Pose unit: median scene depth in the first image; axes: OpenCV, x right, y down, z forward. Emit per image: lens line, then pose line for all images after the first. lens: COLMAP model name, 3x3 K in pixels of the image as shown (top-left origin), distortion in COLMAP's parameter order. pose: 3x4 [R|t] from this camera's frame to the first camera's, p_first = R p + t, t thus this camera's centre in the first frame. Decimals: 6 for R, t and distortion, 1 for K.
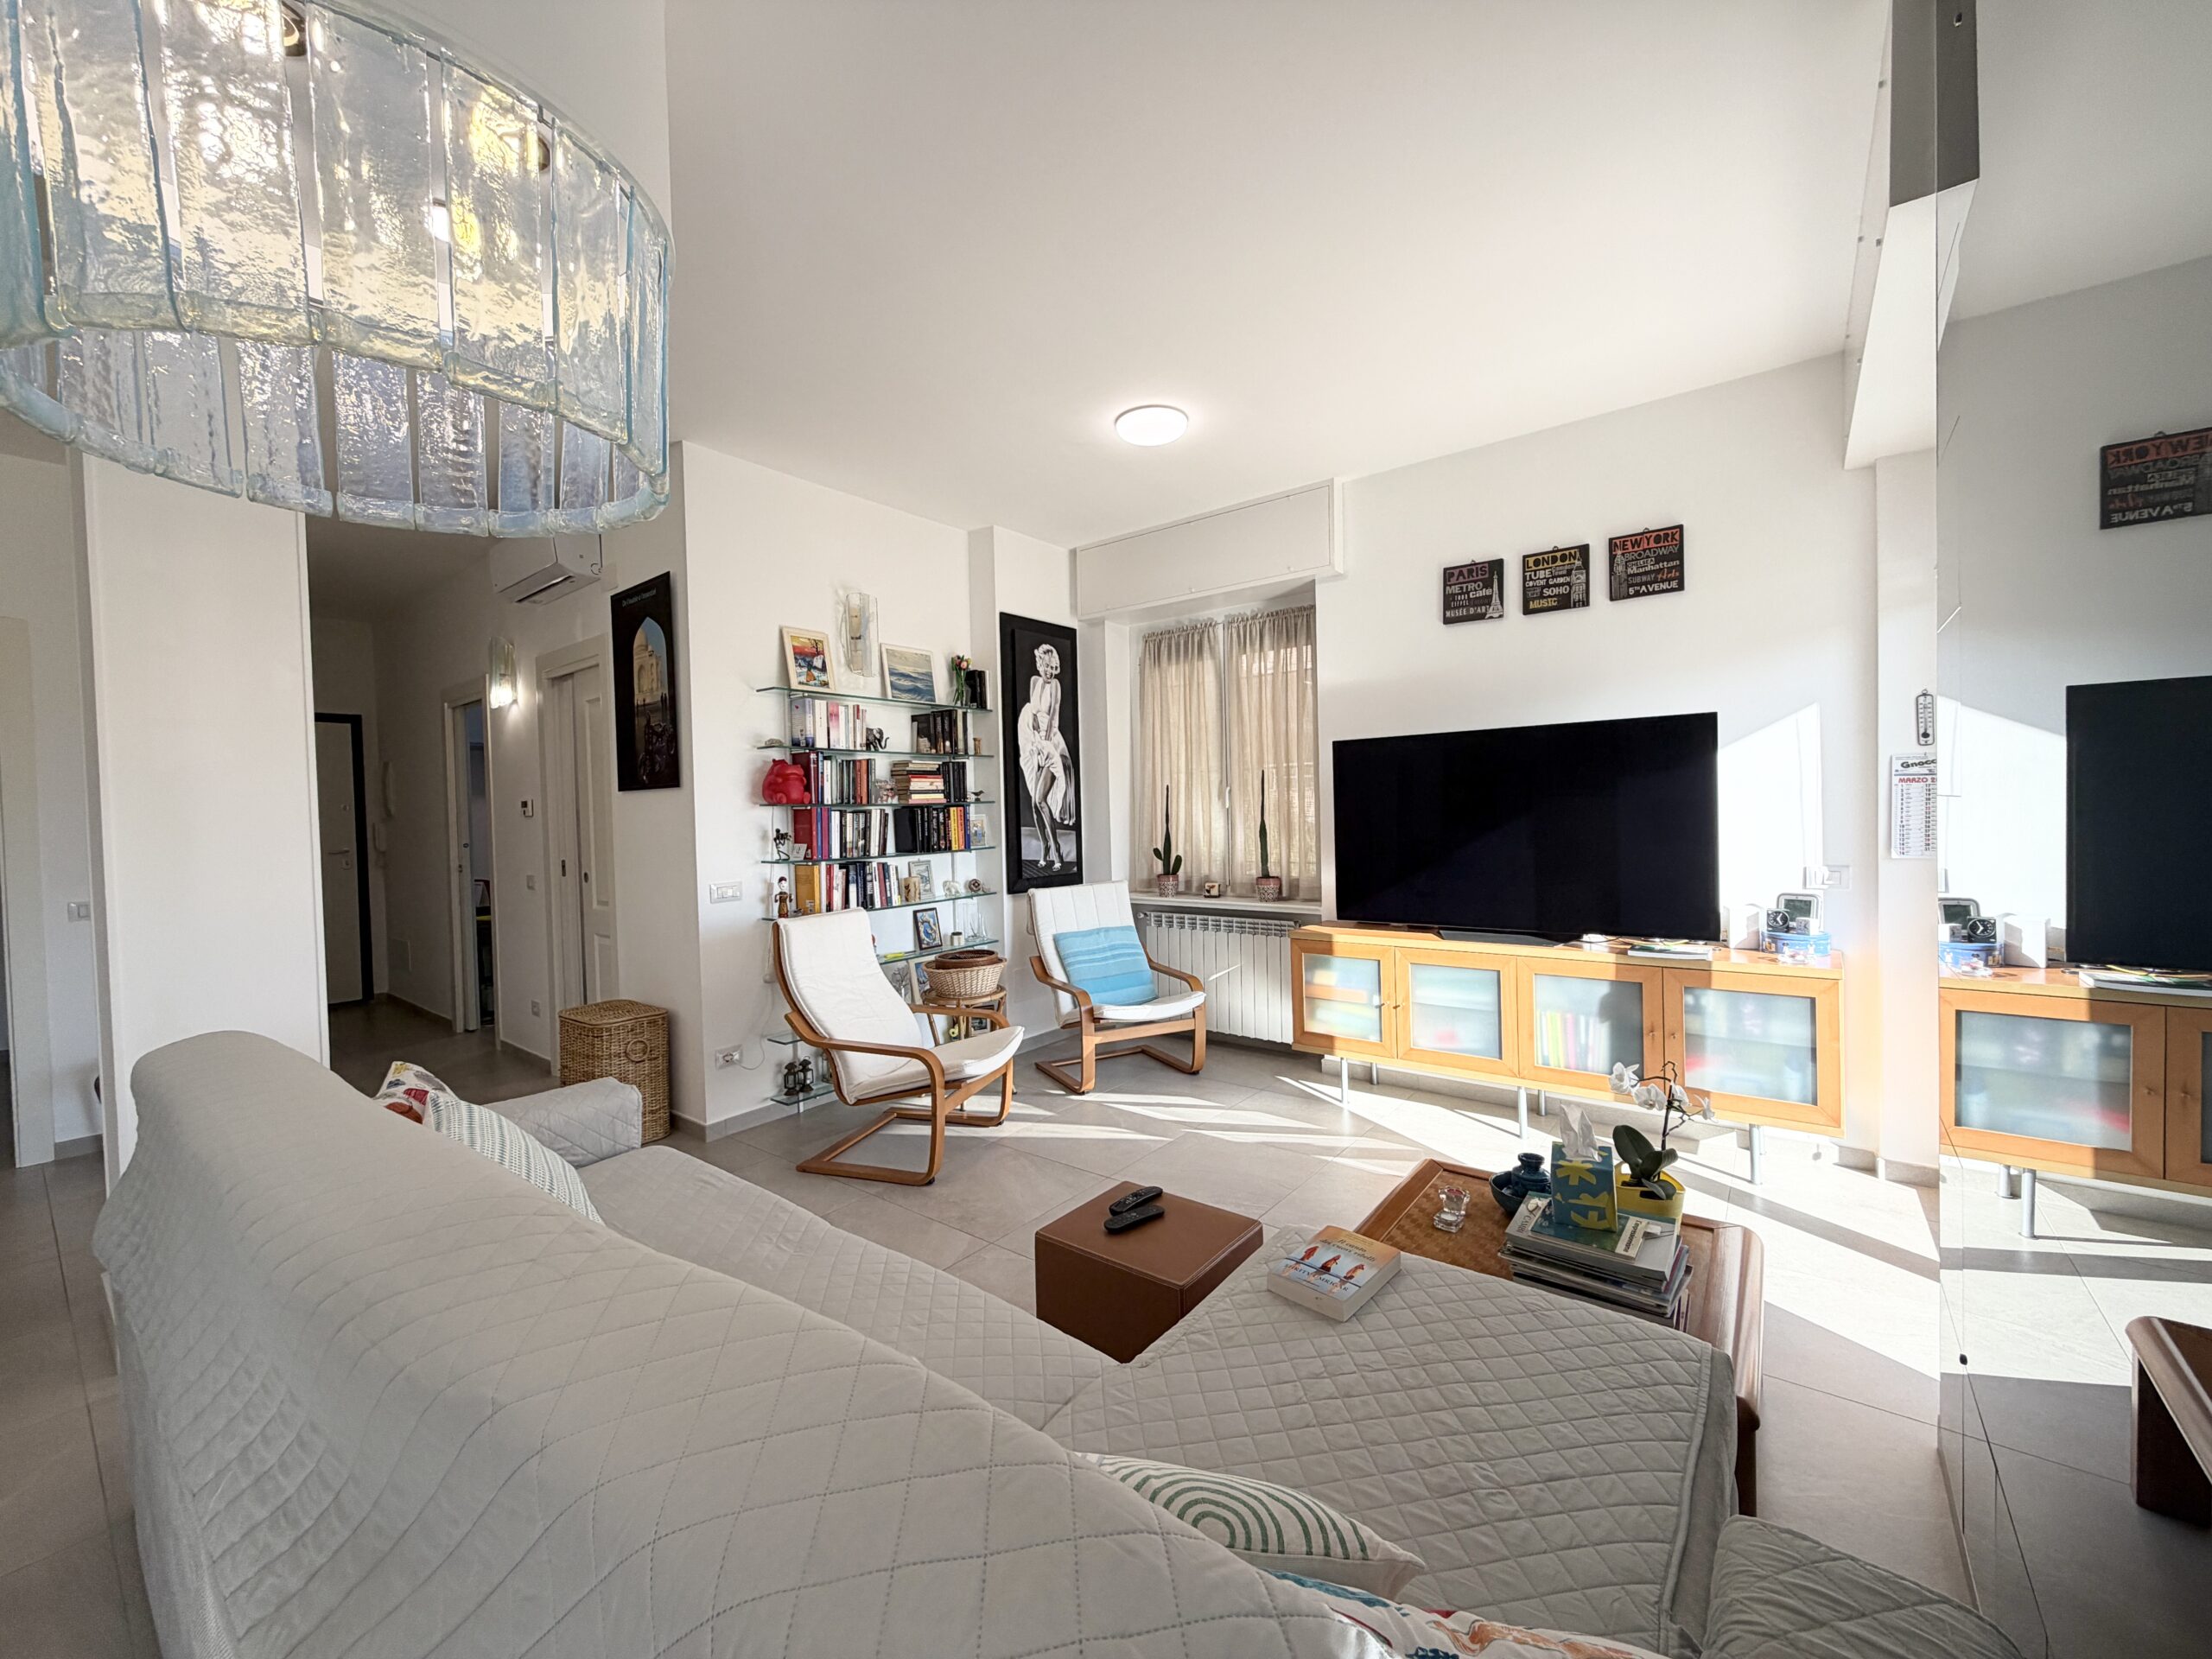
lens RADIAL K [[881.6, 0, 1096.2], [0, 881.6, 828.0], [0, 0, 1]] dist [0.000800, -0.000001]
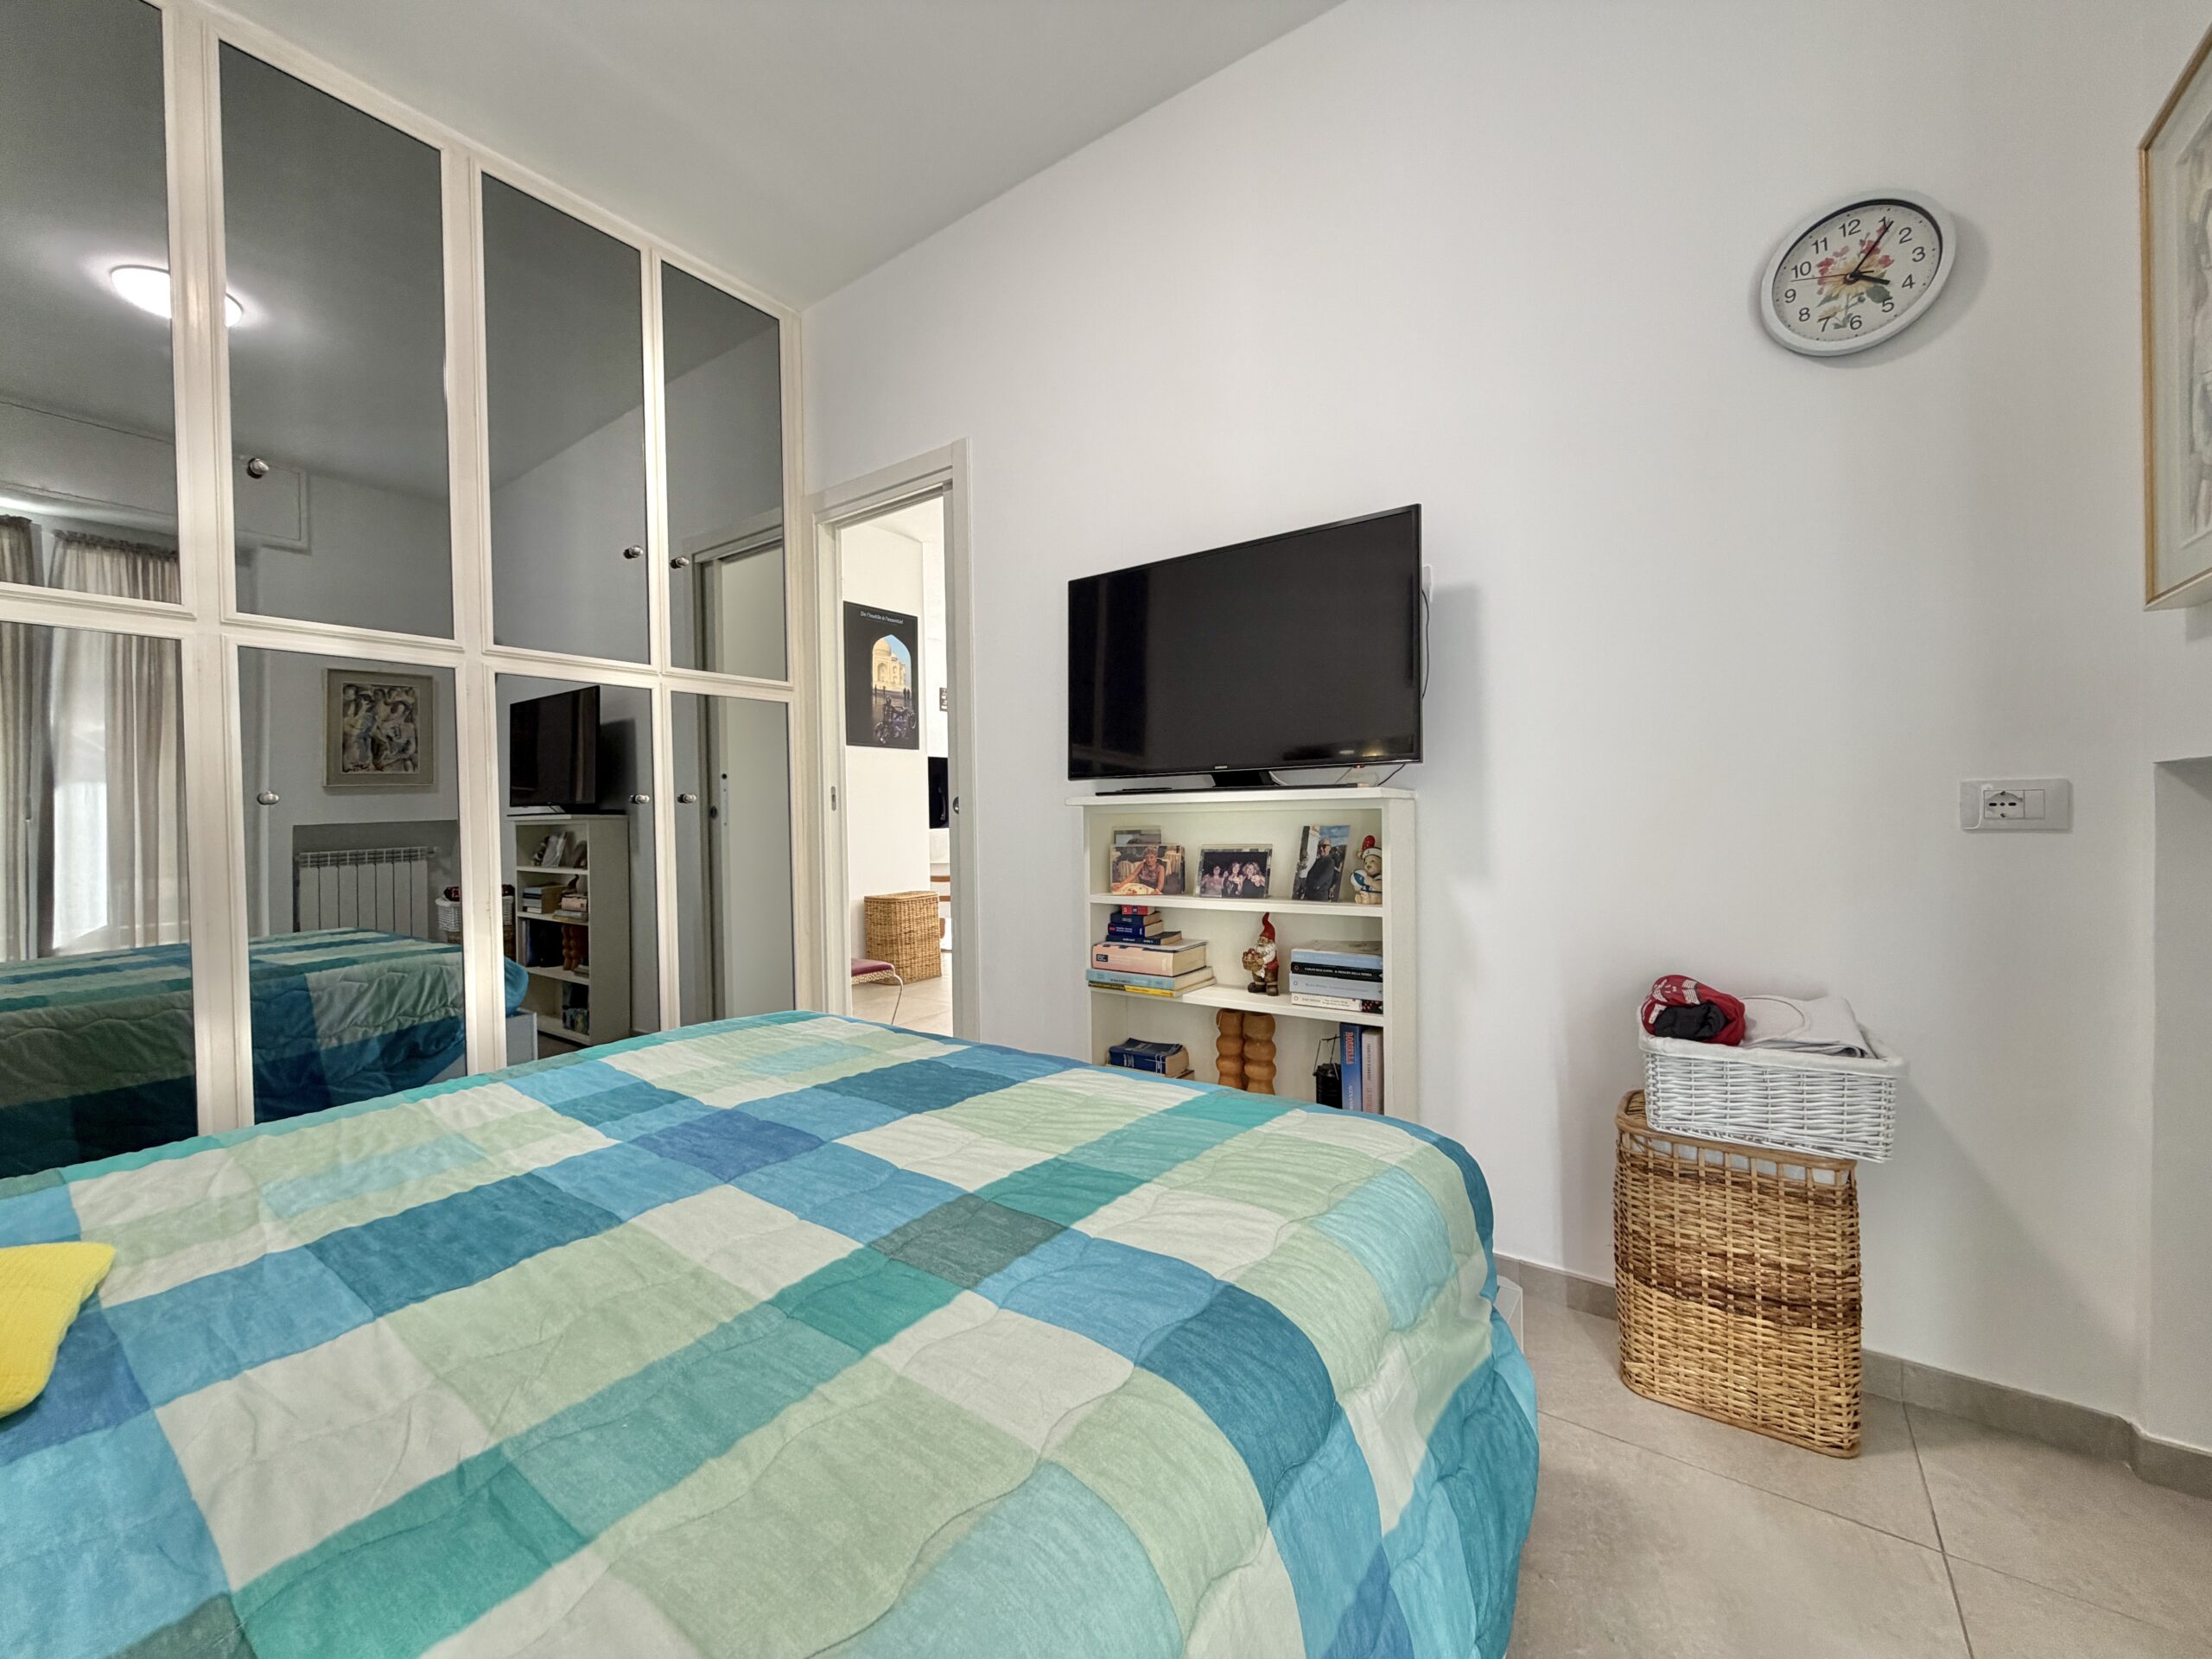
lens RADIAL K [[881.6, 0, 1096.2], [0, 881.6, 828.0], [0, 0, 1]] dist [0.000800, -0.000001]
pose [[-0.043046, 0.007495, 0.999045, -1.862379], [0.040795, 0.999151, -0.005738, 0.106133], [-0.998240, 0.040509, -0.043315, 0.666395]]
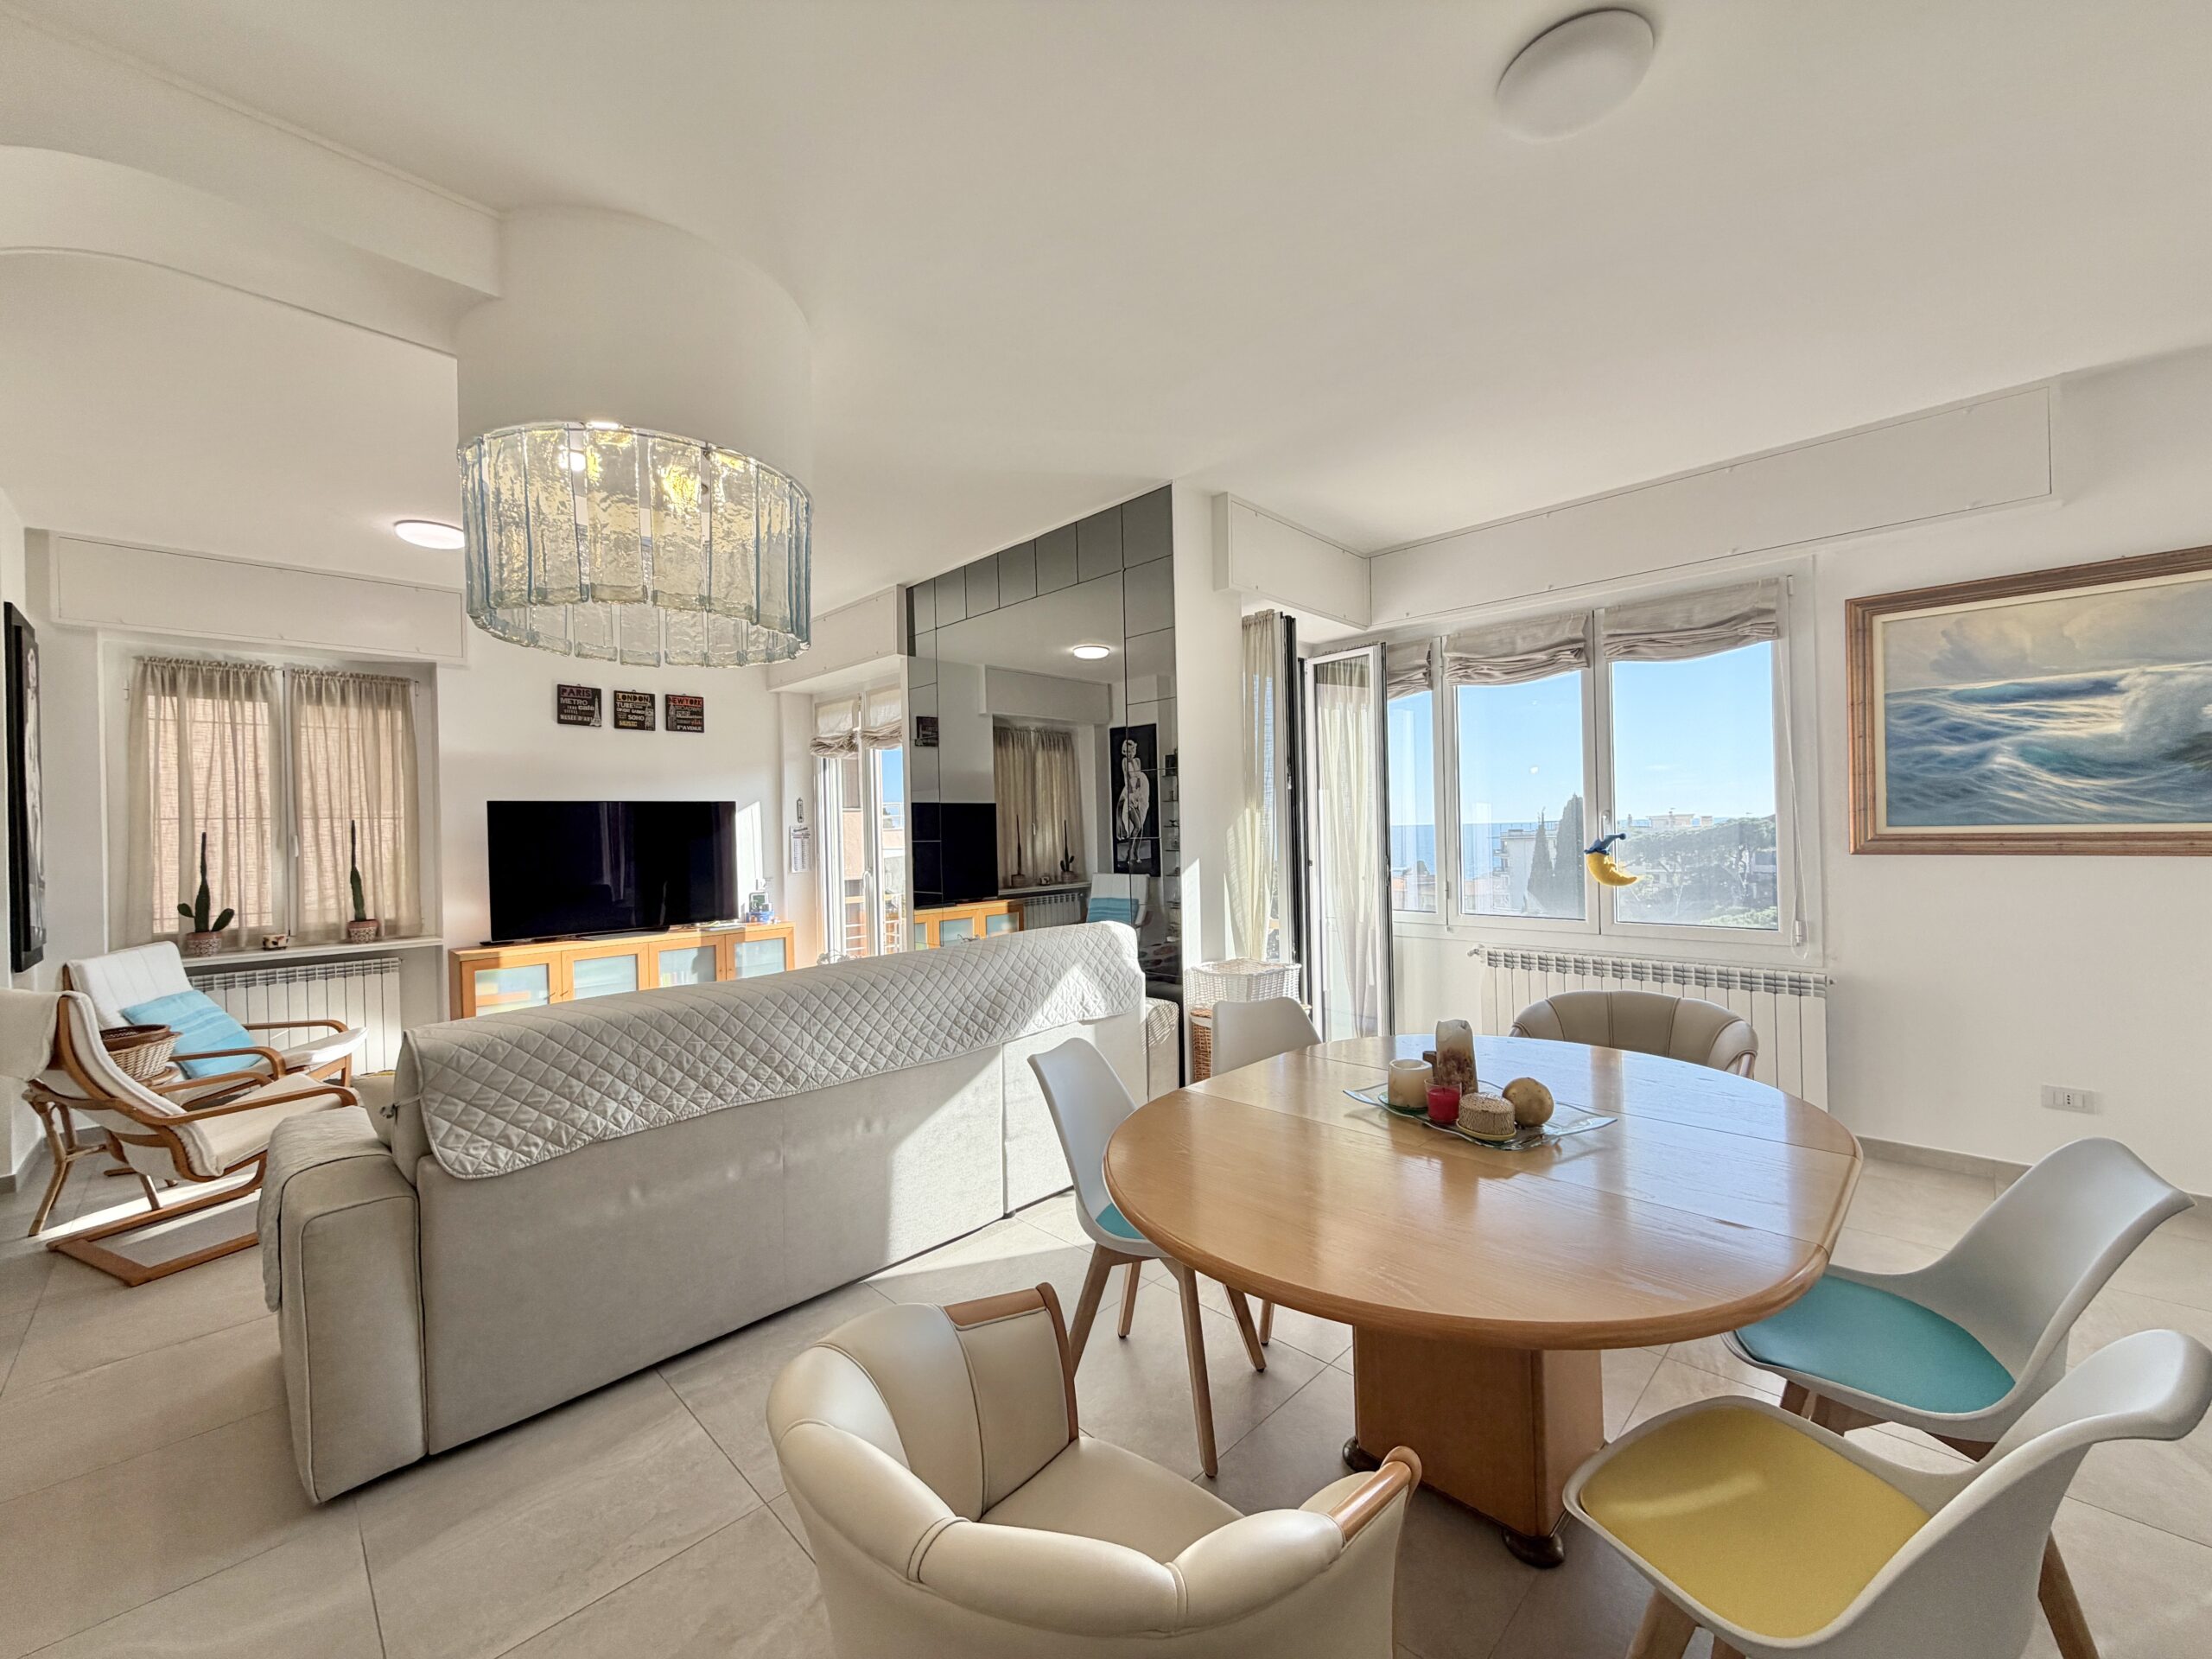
lens RADIAL K [[878.0, 0, 1096.6], [0, 878.0, 829.2], [0, 0, 1]] dist [0.001453, -0.000384]
pose [[0.125405, 0.023323, 0.991831, -0.850201], [0.043043, 0.998654, -0.028926, 0.015760], [-0.991171, 0.046319, 0.124232, -0.023763]]
